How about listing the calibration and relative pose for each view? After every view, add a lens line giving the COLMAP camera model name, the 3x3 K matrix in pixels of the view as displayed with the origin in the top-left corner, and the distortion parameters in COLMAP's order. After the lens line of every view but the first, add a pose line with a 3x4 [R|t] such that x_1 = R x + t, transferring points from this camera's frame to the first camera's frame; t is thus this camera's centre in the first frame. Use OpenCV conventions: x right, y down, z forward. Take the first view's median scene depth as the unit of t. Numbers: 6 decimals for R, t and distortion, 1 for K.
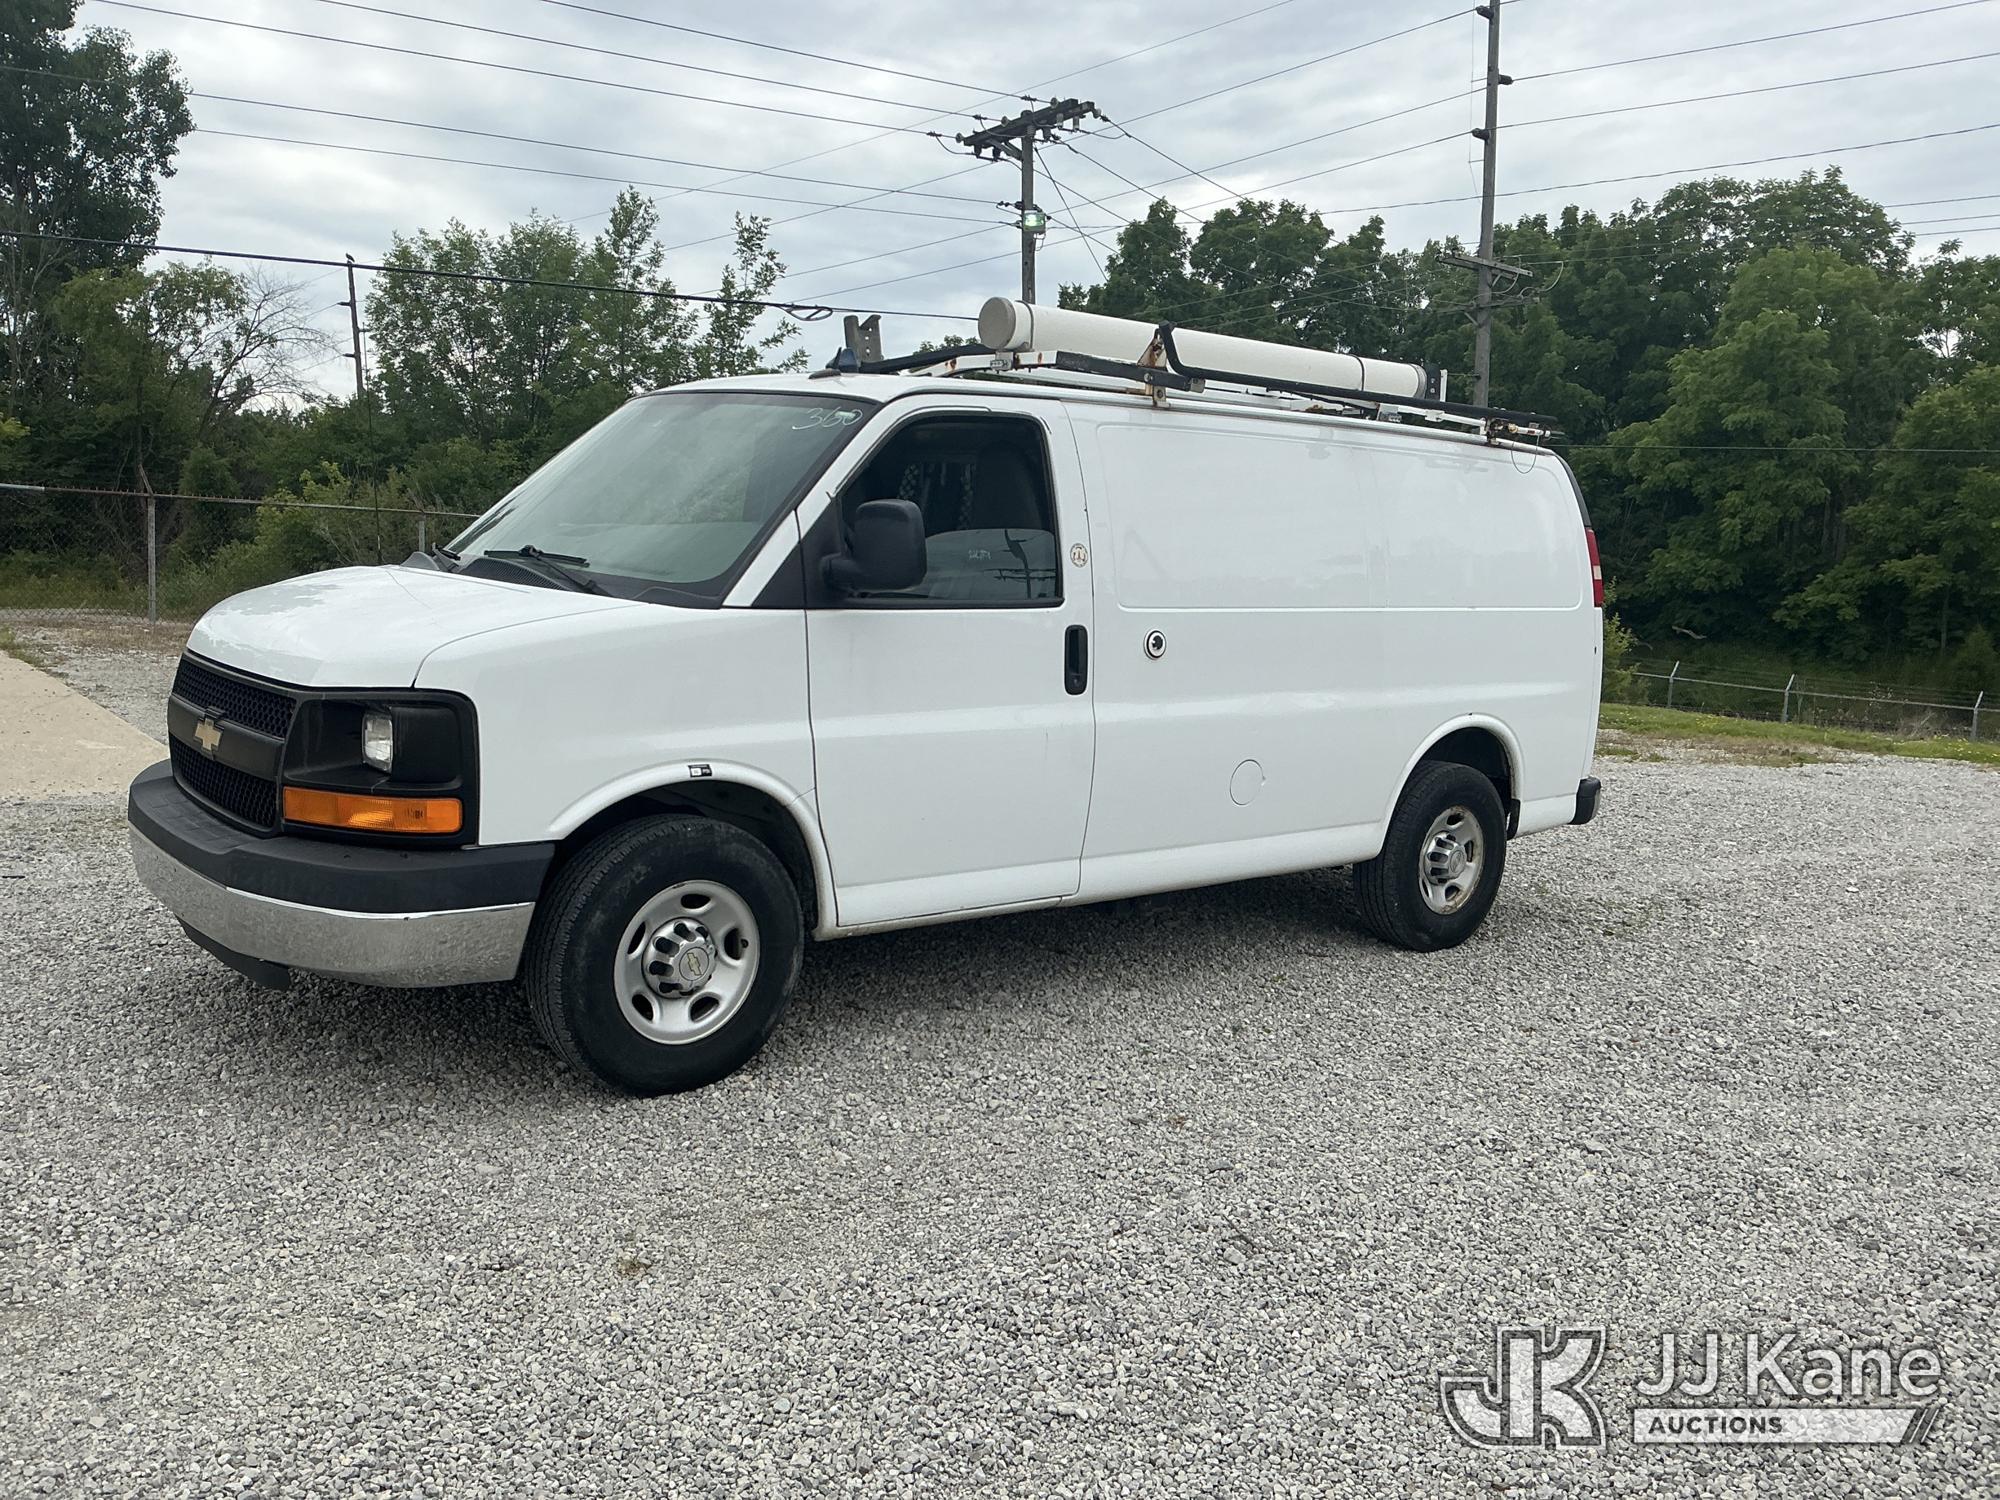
lens RADIAL K [[1668.9, 0, 1002.5], [0, 1668.9, 766.0], [0, 0, 1]] dist [0.044408, 0.002195]
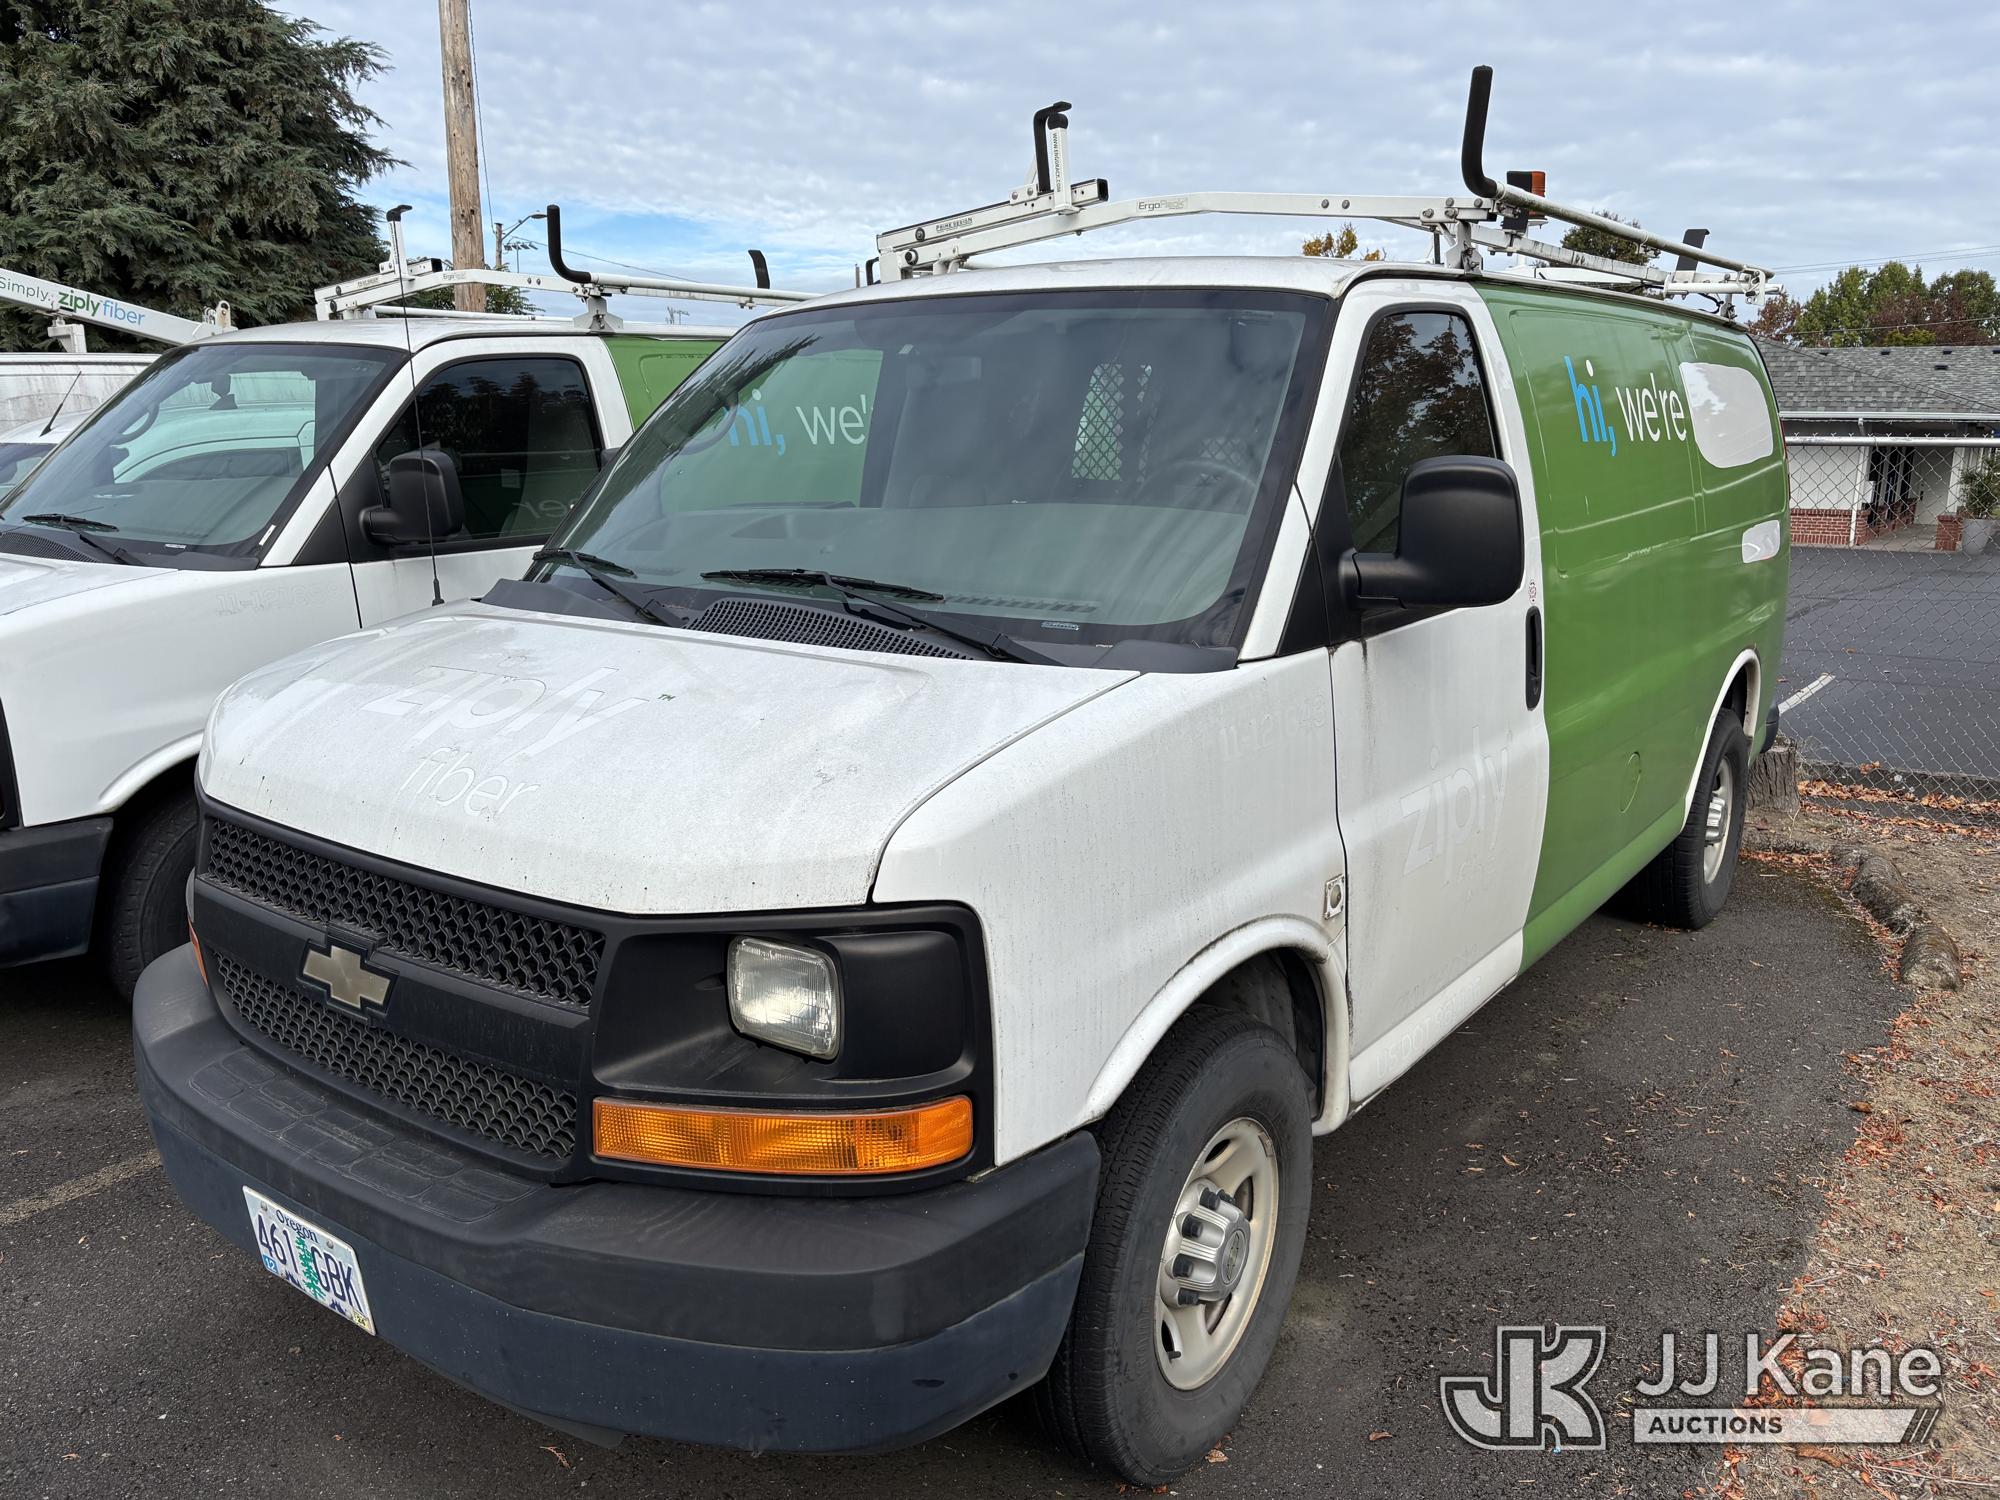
lens RADIAL K [[1568.6, 0, 994.8], [0, 1568.6, 748.8], [0, 0, 1]] dist [0.009999, -0.051940]
pose [[0.973653, -0.103472, 0.203206, -0.332538], [0.088286, 0.992677, 0.082451, -0.106323], [-0.210250, -0.062338, 0.975658, 0.424200]]
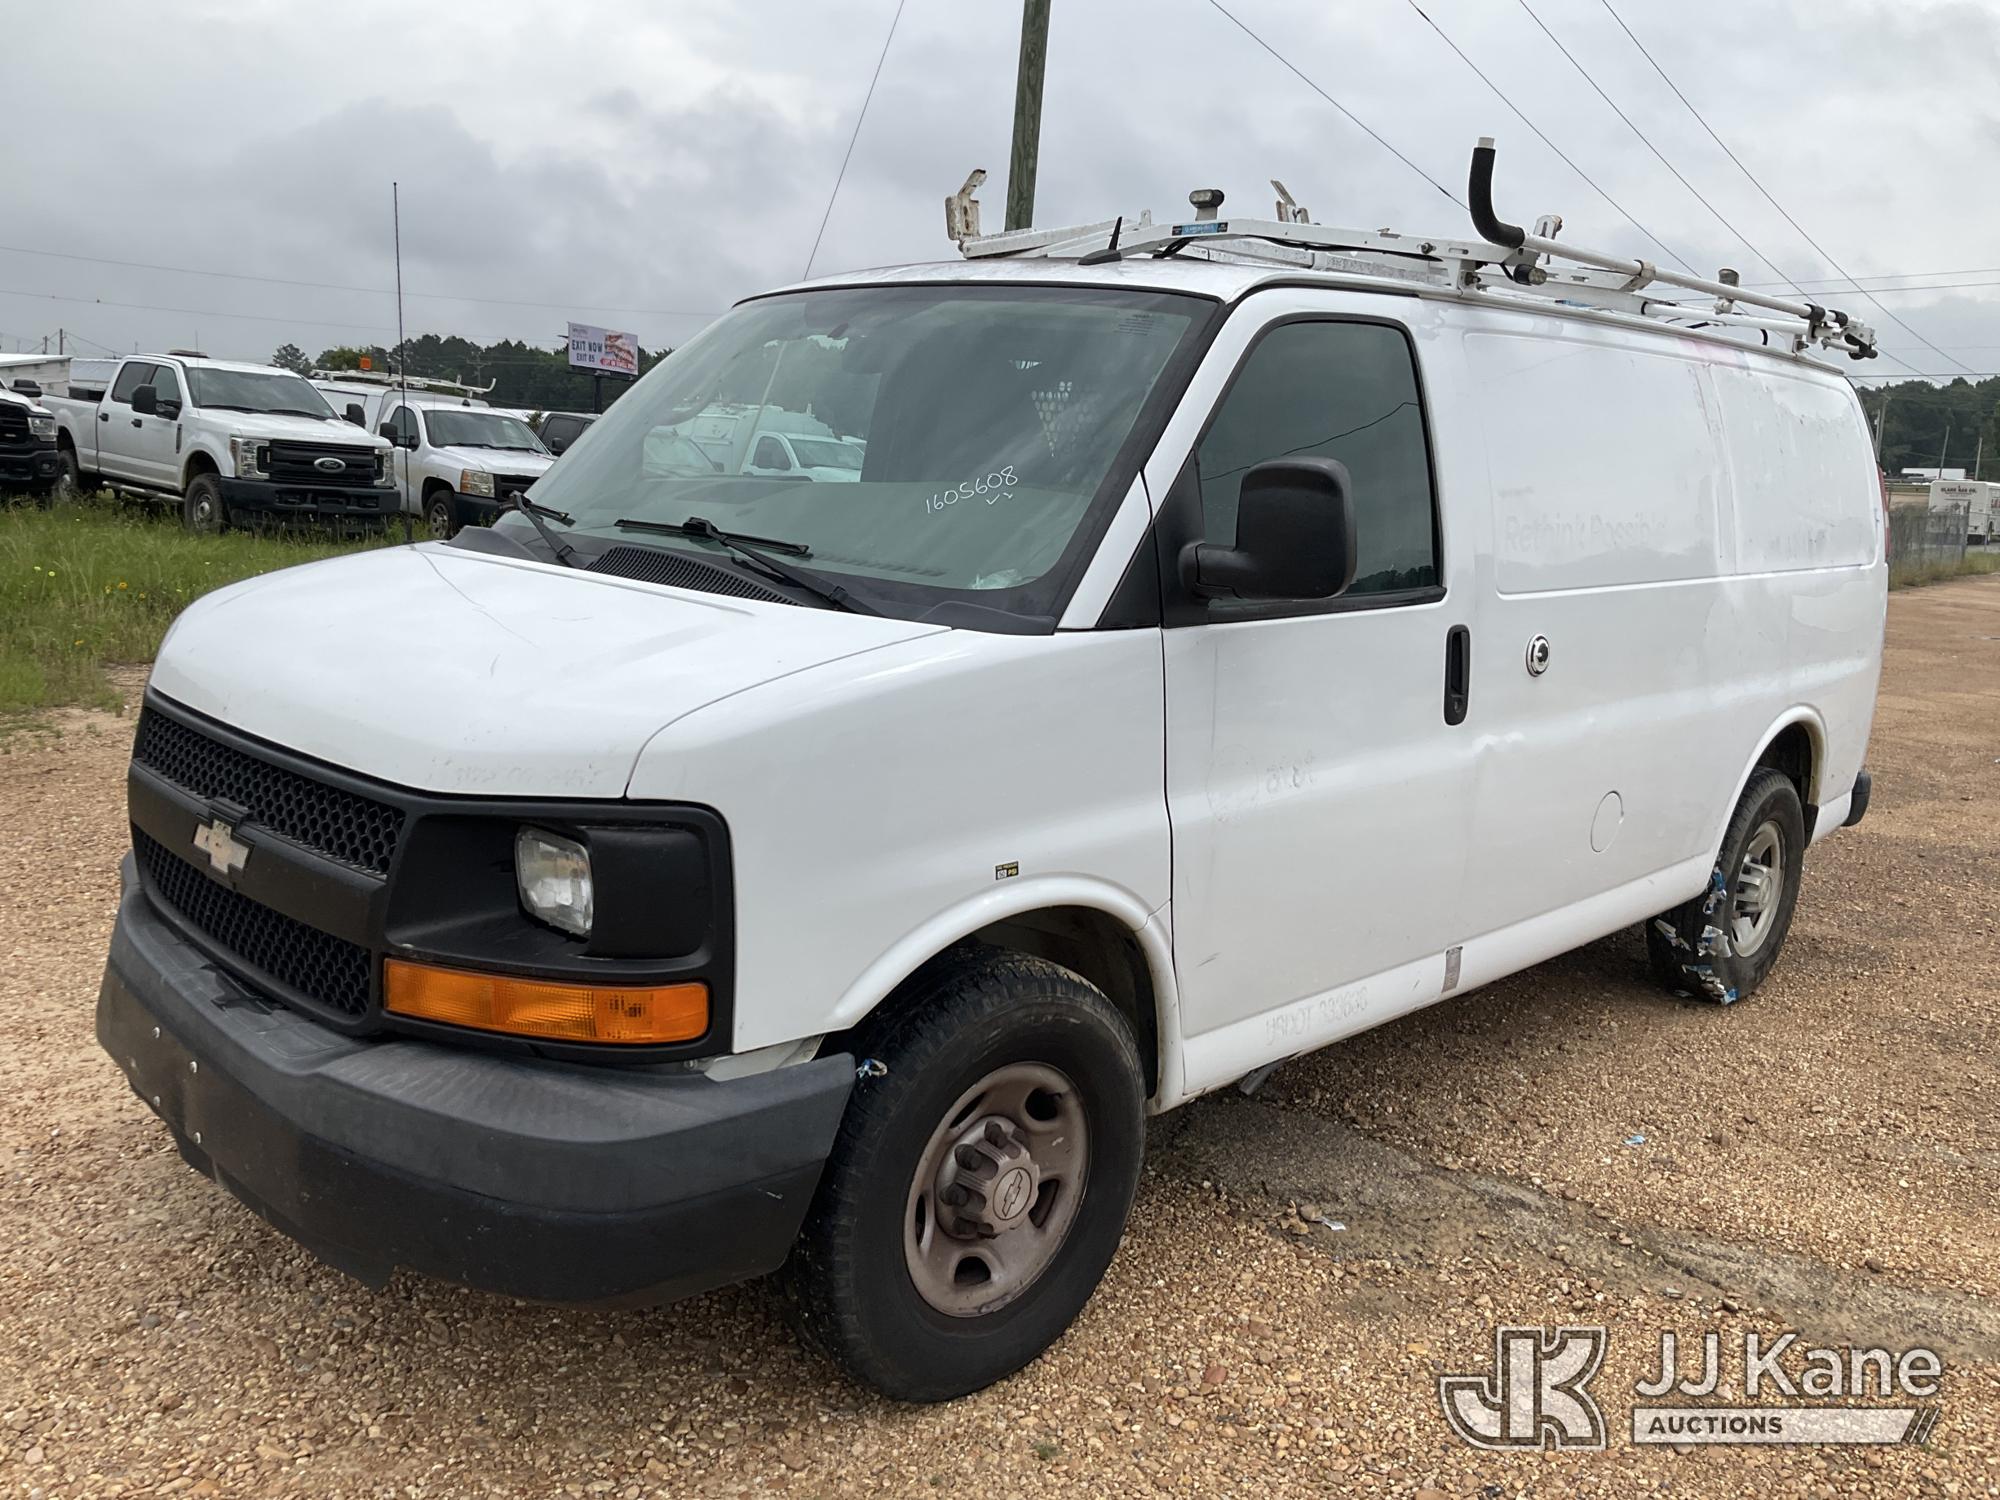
lens RADIAL K [[1667.8, 0, 988.9], [0, 1667.8, 749.4], [0, 0, 1]] dist [0.018546, 0.007423]
pose [[0.995386, -0.019712, 0.093902, -0.228064], [0.015224, 0.998718, 0.048274, -0.072923], [-0.094733, -0.046622, 0.994410, 0.336055]]
